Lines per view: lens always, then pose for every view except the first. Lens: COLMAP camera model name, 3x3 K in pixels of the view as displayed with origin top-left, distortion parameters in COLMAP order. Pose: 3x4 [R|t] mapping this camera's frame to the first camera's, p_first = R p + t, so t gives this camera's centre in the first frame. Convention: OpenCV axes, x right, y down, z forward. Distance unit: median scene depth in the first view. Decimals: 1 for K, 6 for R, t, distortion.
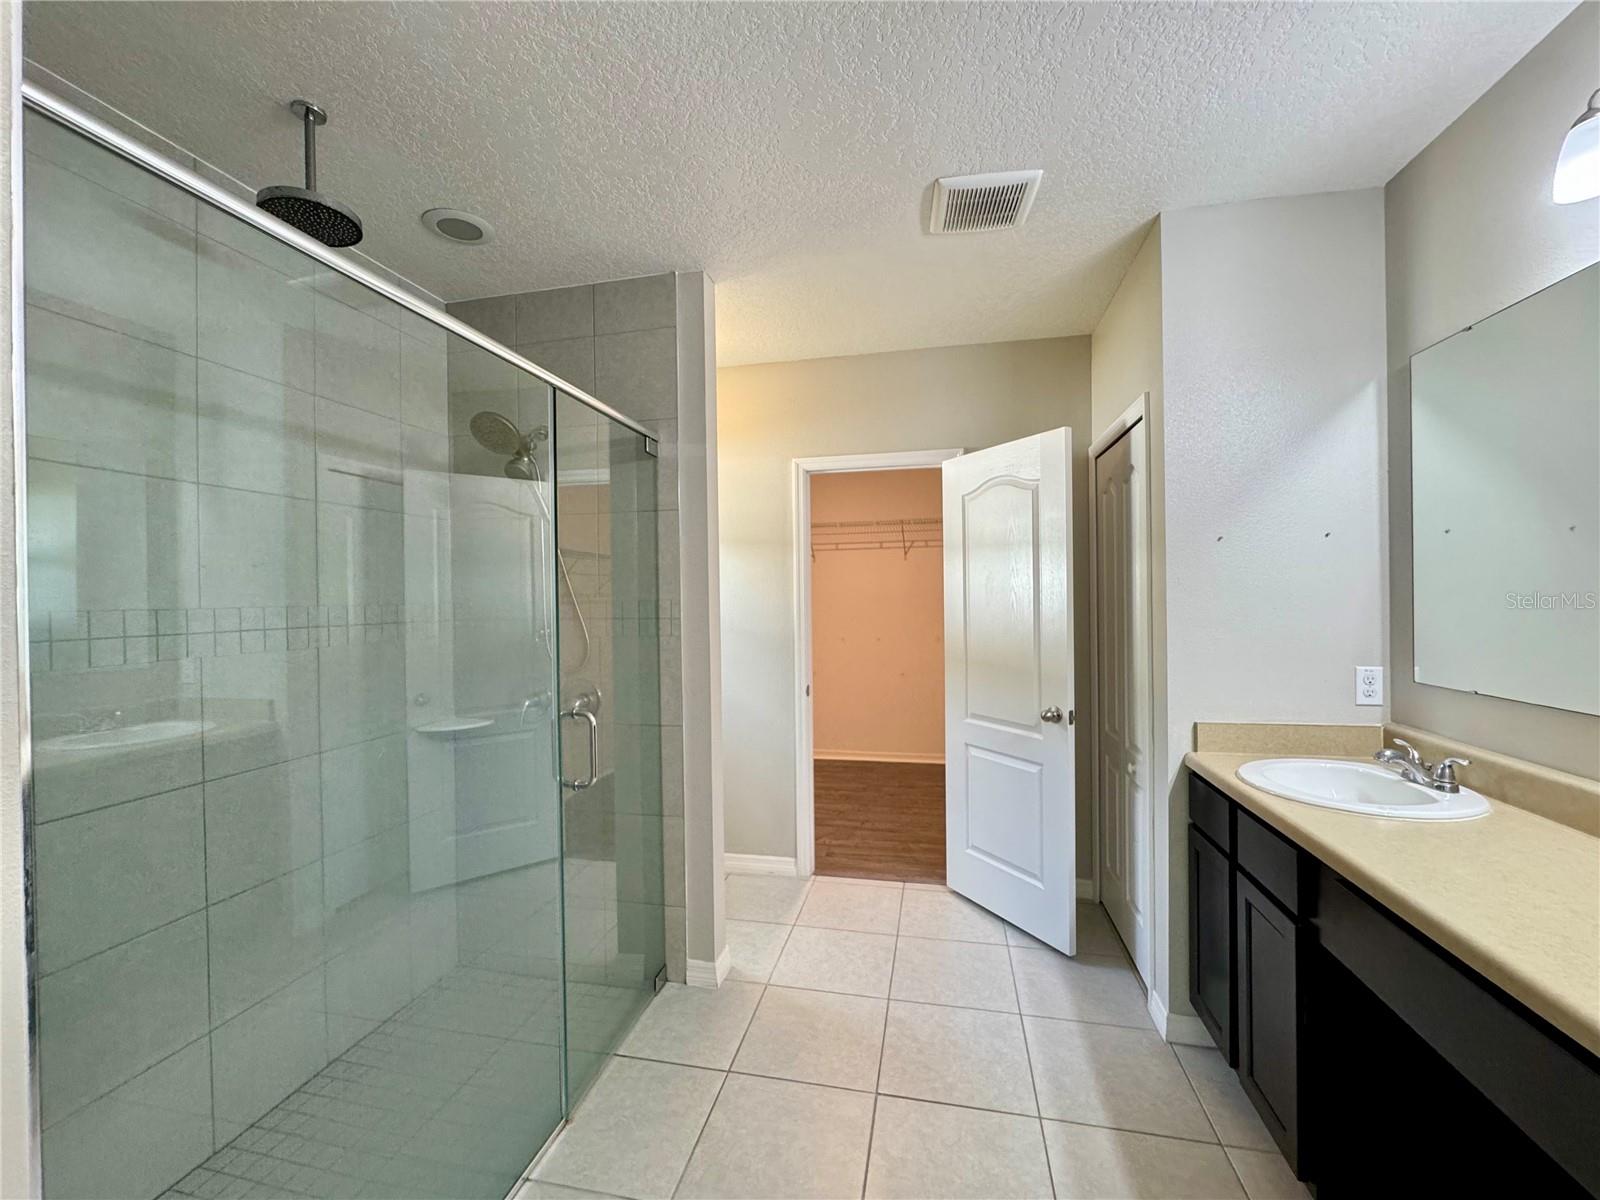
lens RADIAL K [[646.7, 0, 809.2], [0, 646.7, 603.4], [0, 0, 1]] dist [0.002605, 0.000924]
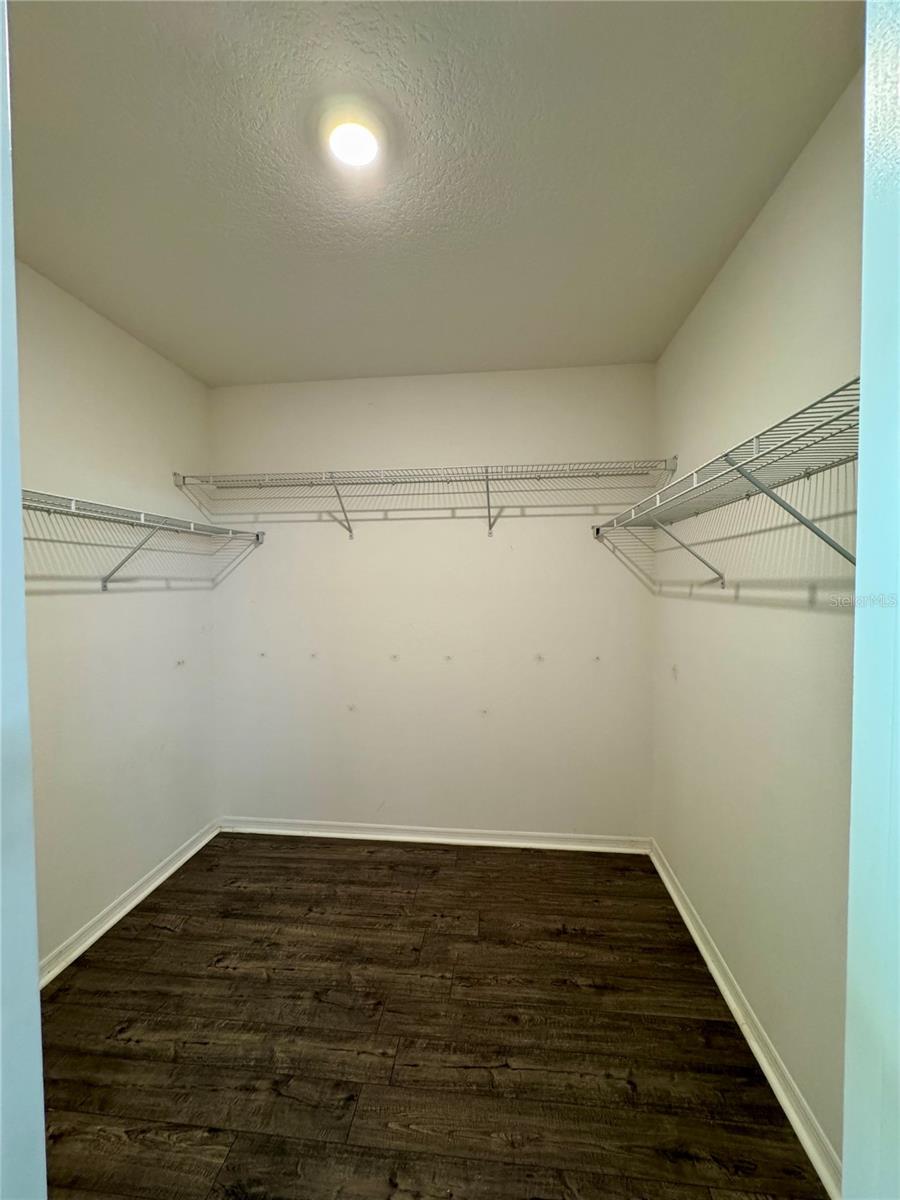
lens RADIAL K [[485.1, 0, 449.5], [0, 485.1, 595.1], [0, 0, 1]] dist [0.002605, 0.000924]
pose [[0.996433, 0.002999, 0.084335, 0.150086], [-0.004366, 0.999862, 0.016033, -0.036818], [-0.084276, -0.016344, 0.996308, 1.159744]]
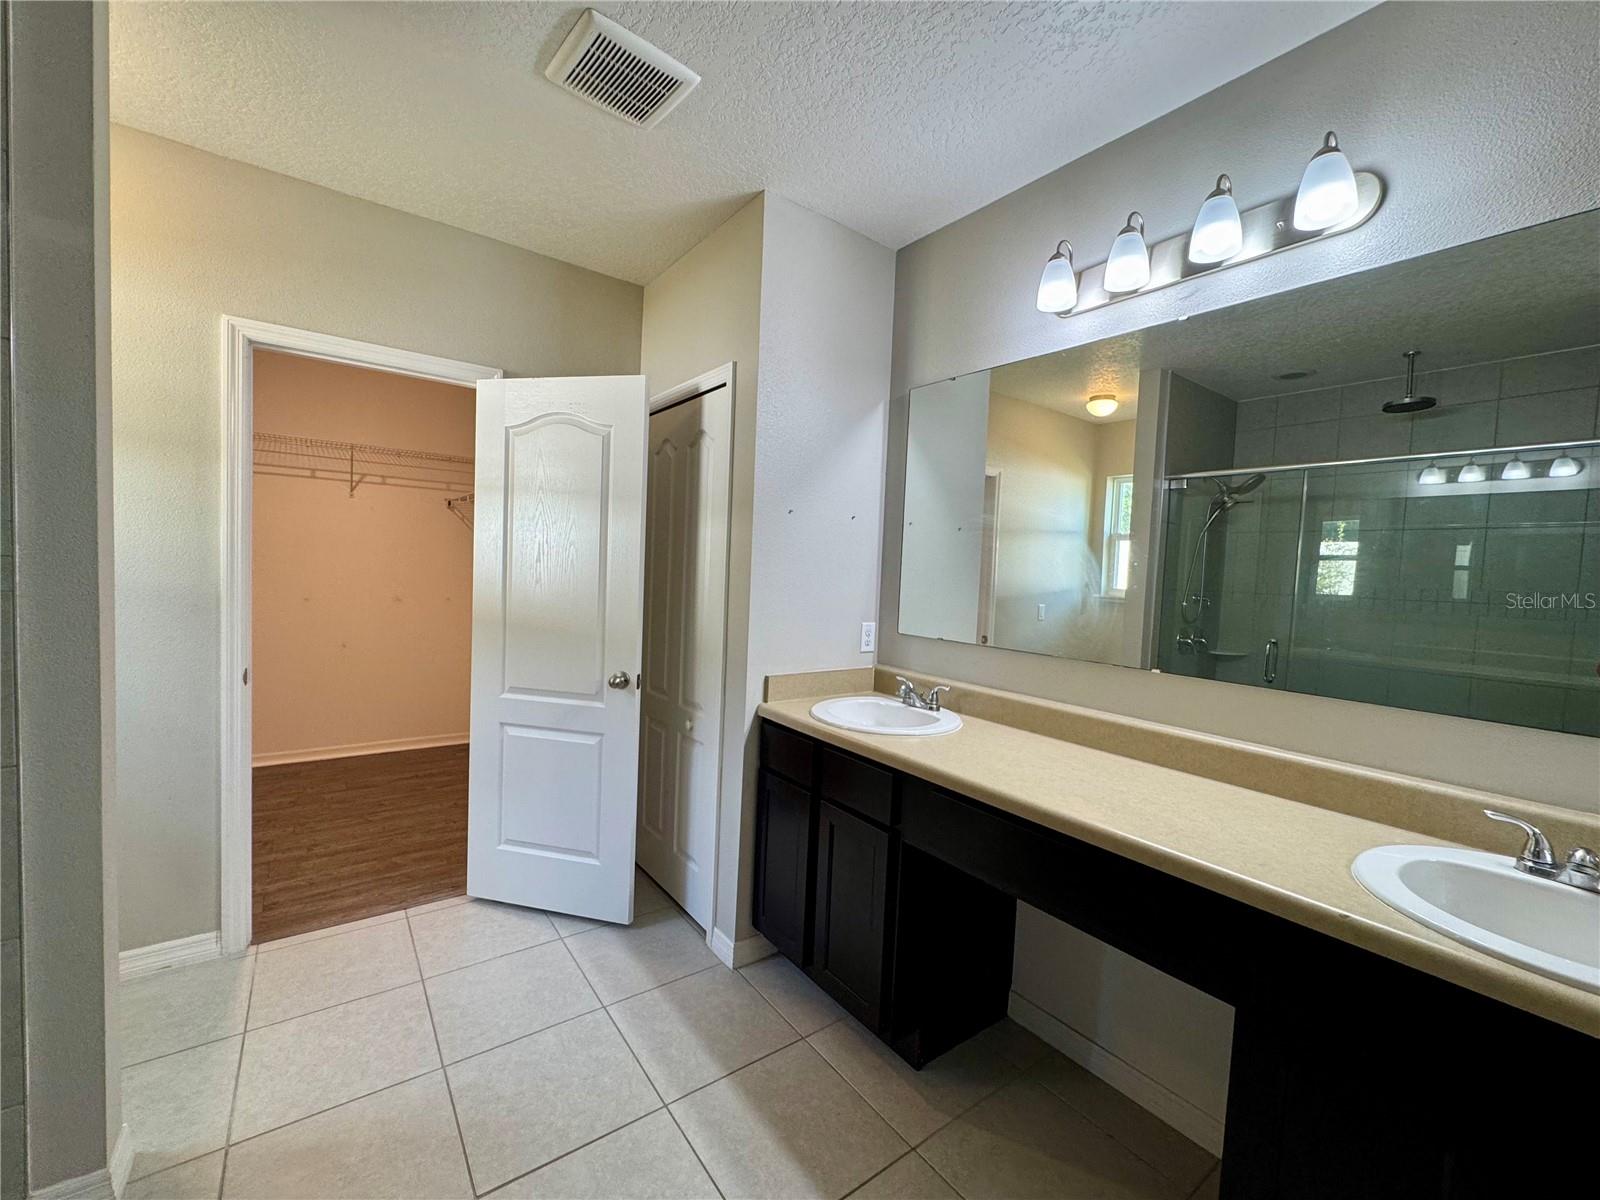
lens RADIAL K [[646.7, 0, 791.3], [0, 646.7, 601.2], [0, 0, 1]] dist [0.002605, 0.000924]
pose [[0.672997, 0.003677, 0.739636, -0.155555], [-0.044497, 0.998378, 0.035524, 0.012158], [-0.738305, -0.056819, 0.672069, 0.190482]]
